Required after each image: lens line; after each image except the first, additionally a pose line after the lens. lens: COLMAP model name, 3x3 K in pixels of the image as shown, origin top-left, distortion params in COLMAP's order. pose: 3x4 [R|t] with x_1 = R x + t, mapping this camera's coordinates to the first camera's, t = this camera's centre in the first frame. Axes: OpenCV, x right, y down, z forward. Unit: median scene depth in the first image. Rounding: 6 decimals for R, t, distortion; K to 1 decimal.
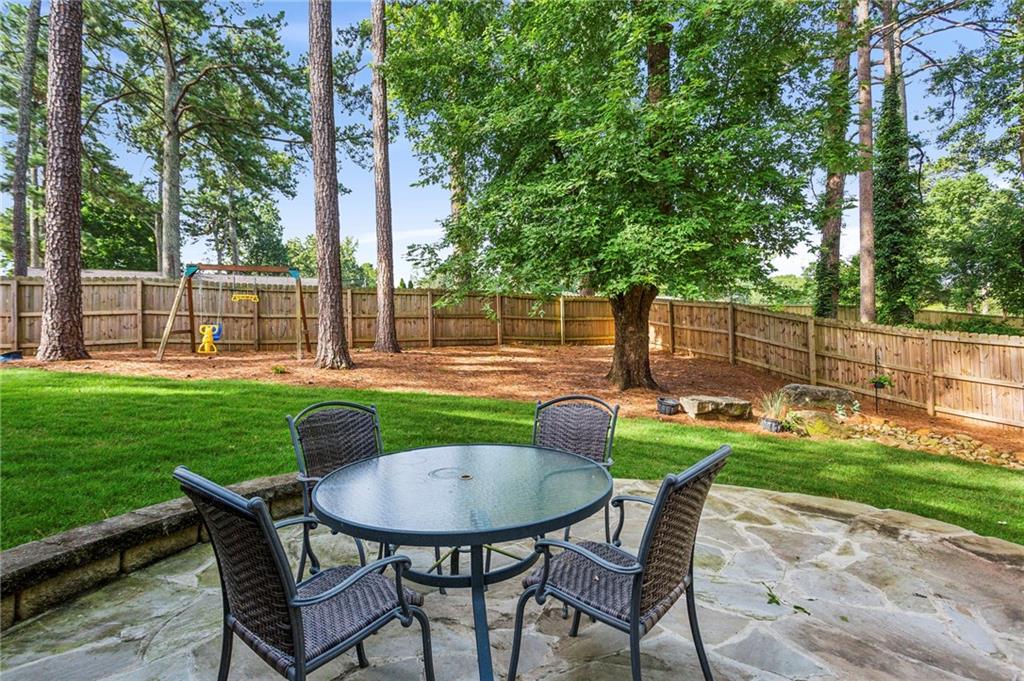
lens RADIAL K [[498.4, 0, 517.2], [0, 498.4, 334.9], [0, 0, 1]] dist [-0.002204, 0.003607]
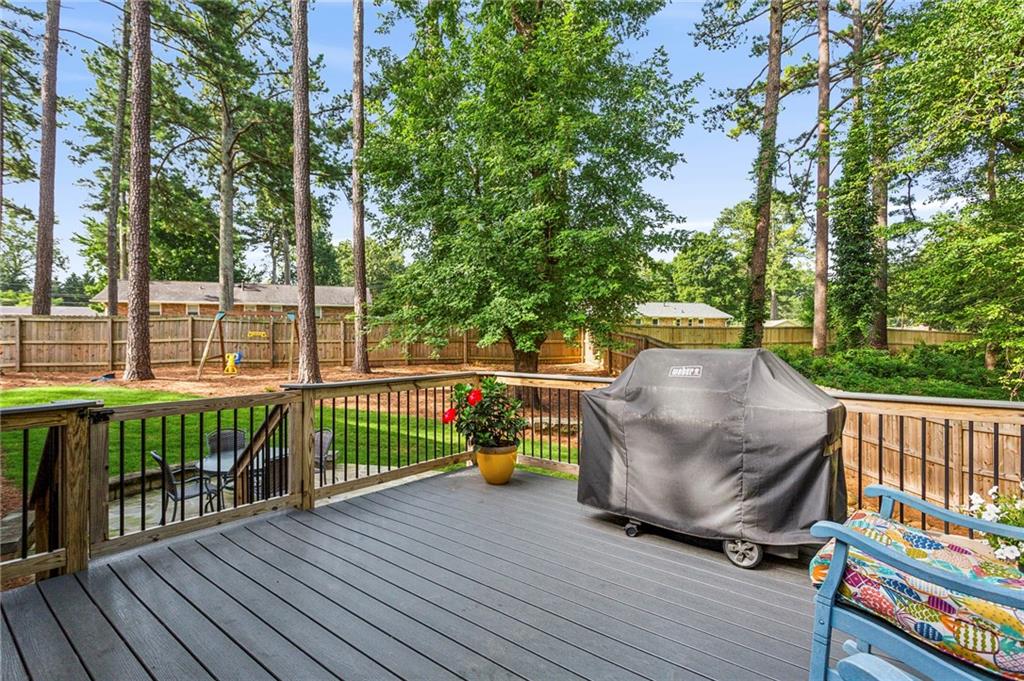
lens RADIAL K [[498.4, 0, 507.4], [0, 498.4, 343.3], [0, 0, 1]] dist [-0.002204, 0.003607]
pose [[0.993547, 0.019861, -0.111669, 0.158589], [-0.017513, 0.999605, 0.021969, -0.045484], [0.112061, -0.019872, 0.993503, -0.162225]]
